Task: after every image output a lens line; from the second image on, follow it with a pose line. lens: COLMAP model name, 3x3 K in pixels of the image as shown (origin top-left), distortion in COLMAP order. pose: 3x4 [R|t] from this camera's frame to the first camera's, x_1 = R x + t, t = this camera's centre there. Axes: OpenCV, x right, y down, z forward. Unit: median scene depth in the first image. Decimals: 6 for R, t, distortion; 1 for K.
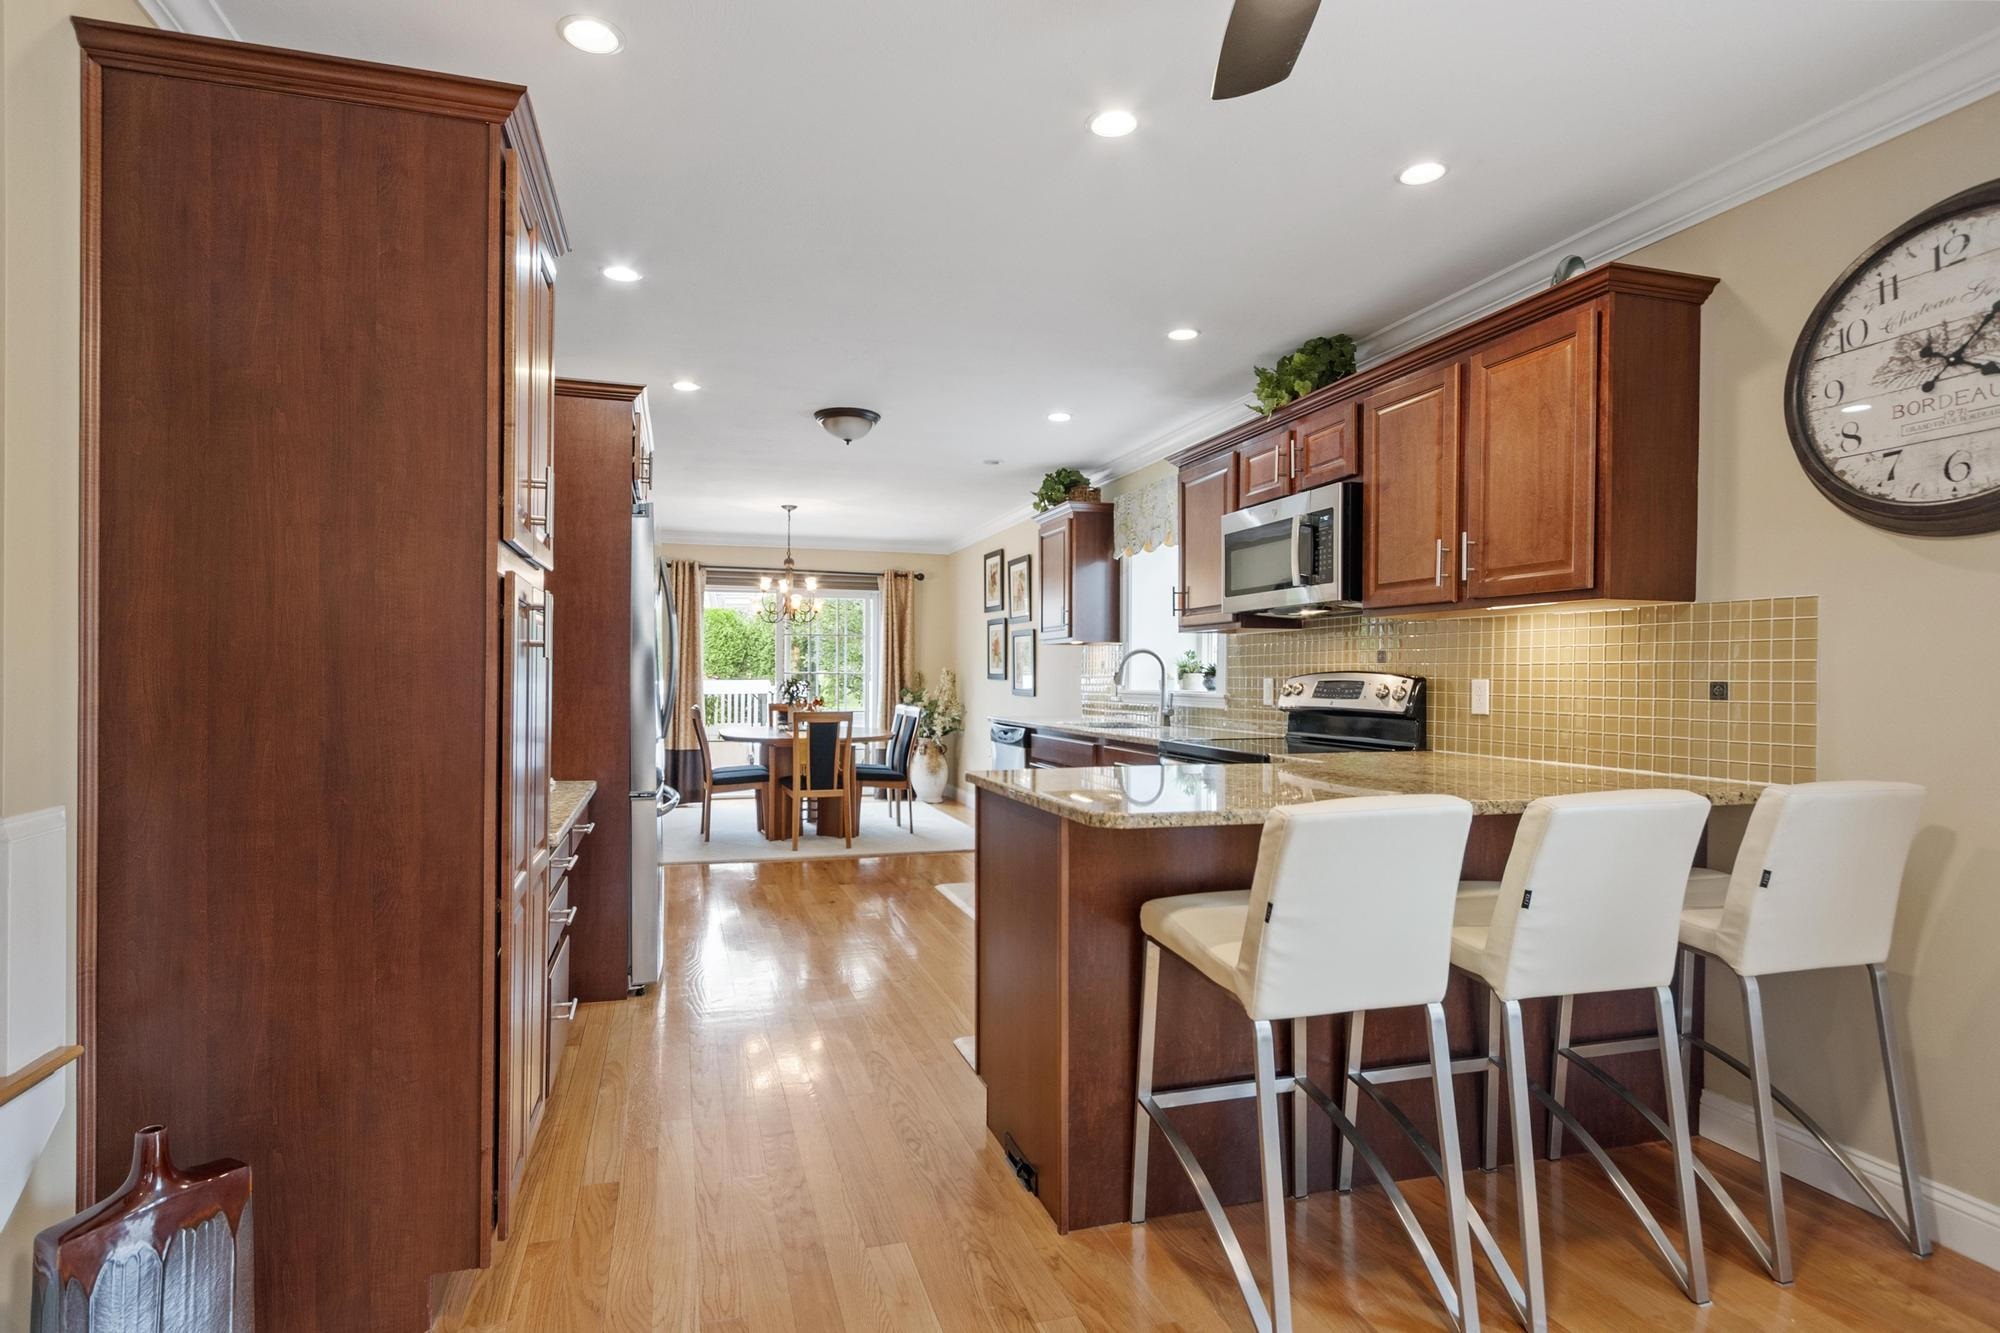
lens RADIAL K [[1019.8, 0, 966.6], [0, 1019.8, 691.4], [0, 0, 1]] dist [0.014812, -0.008013]
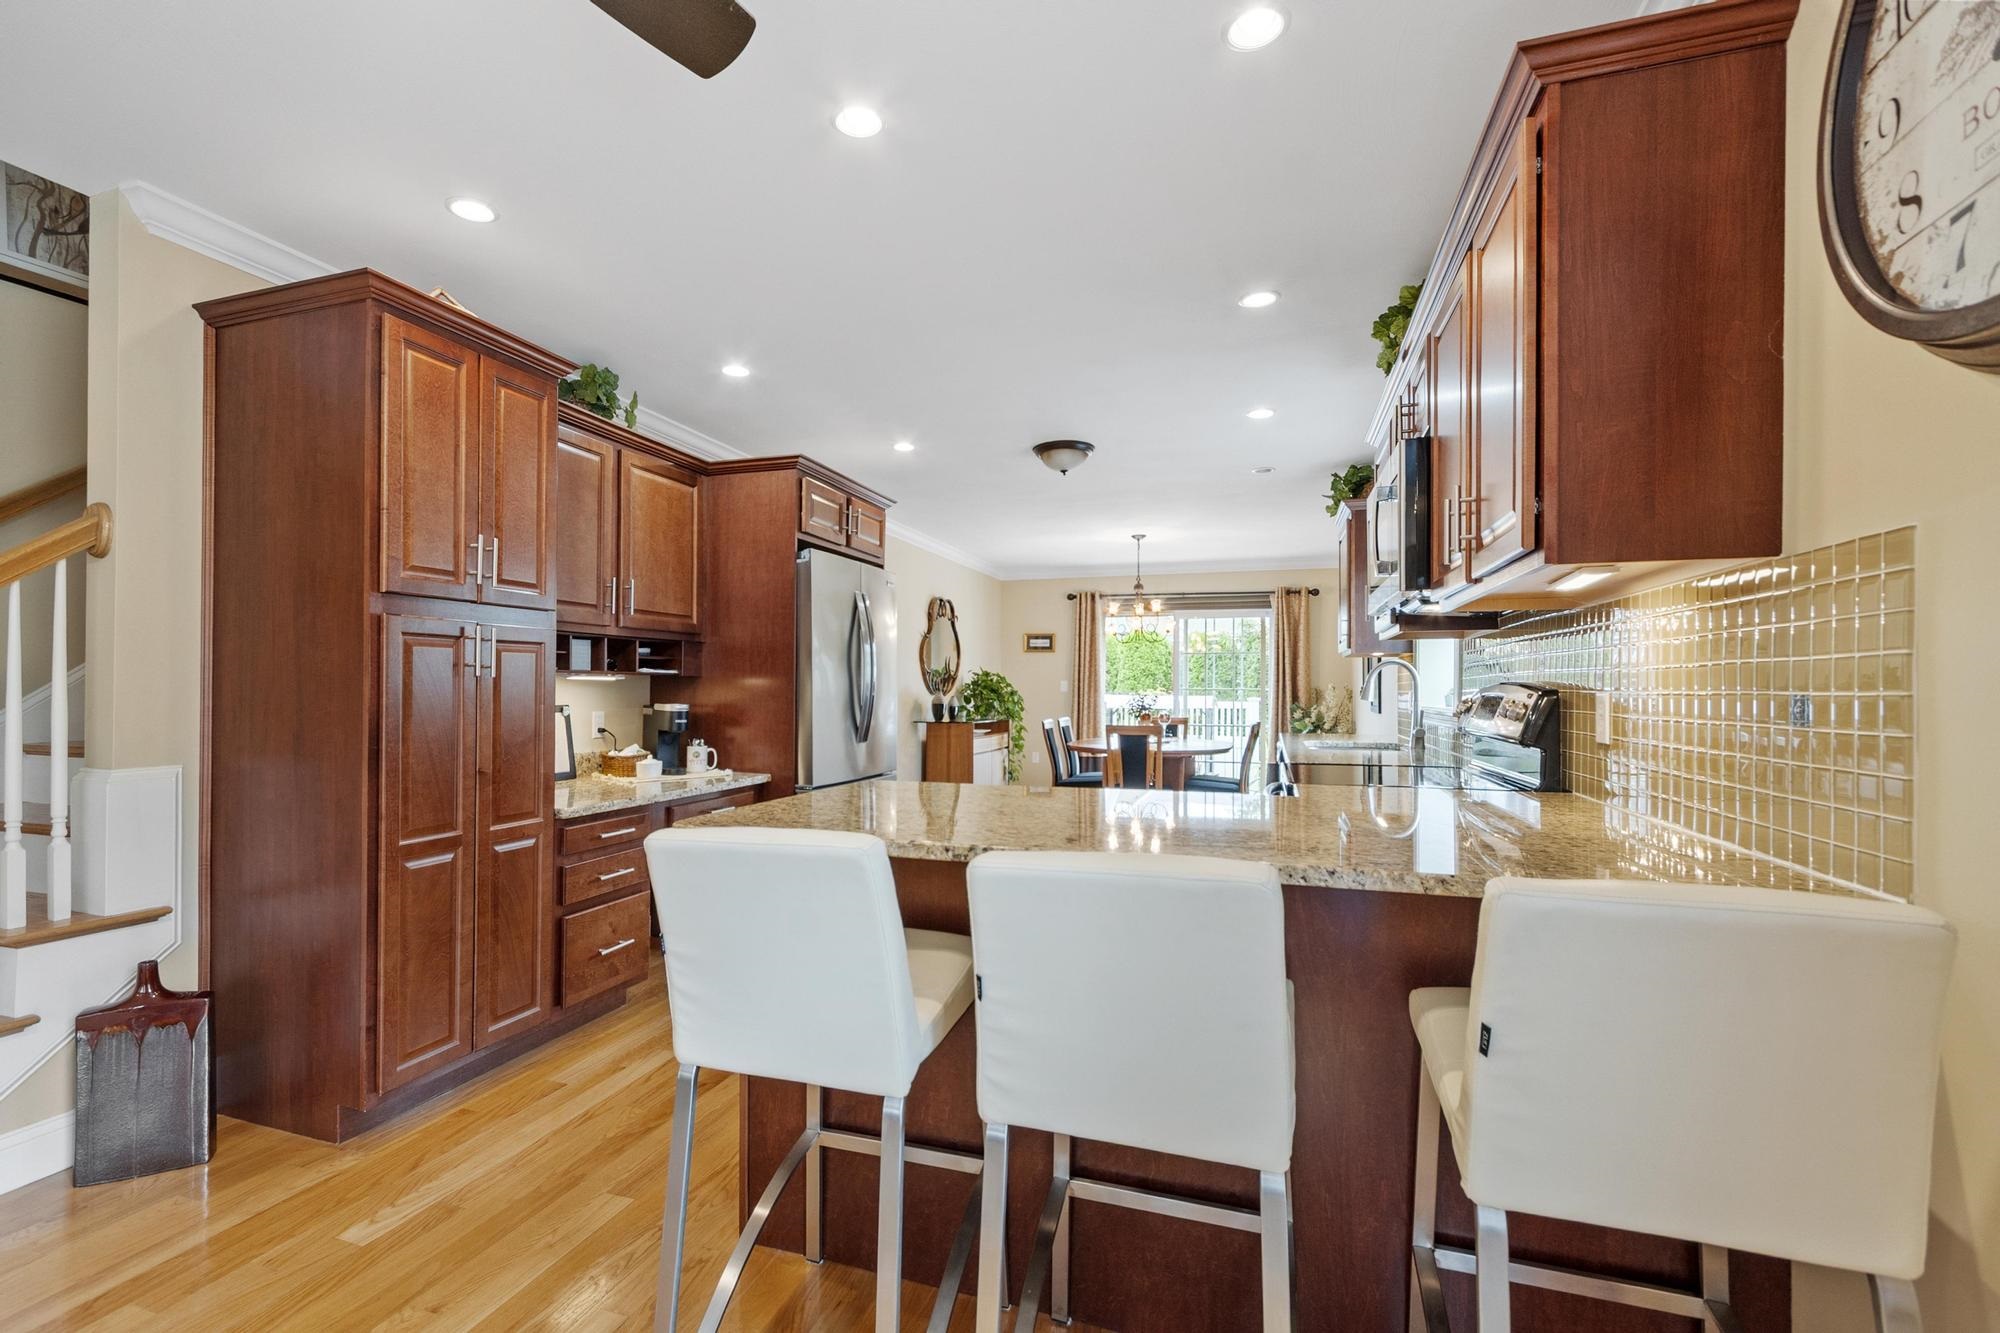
lens RADIAL K [[893.4, 0, 962.9], [0, 893.4, 694.1], [0, 0, 1]] dist [0.001735, 0.000494]
pose [[0.814590, 0.000234, -0.580038, 0.346286], [-0.008538, 0.999896, -0.011588, 0.000022], [0.579975, 0.014392, 0.814507, 0.178956]]
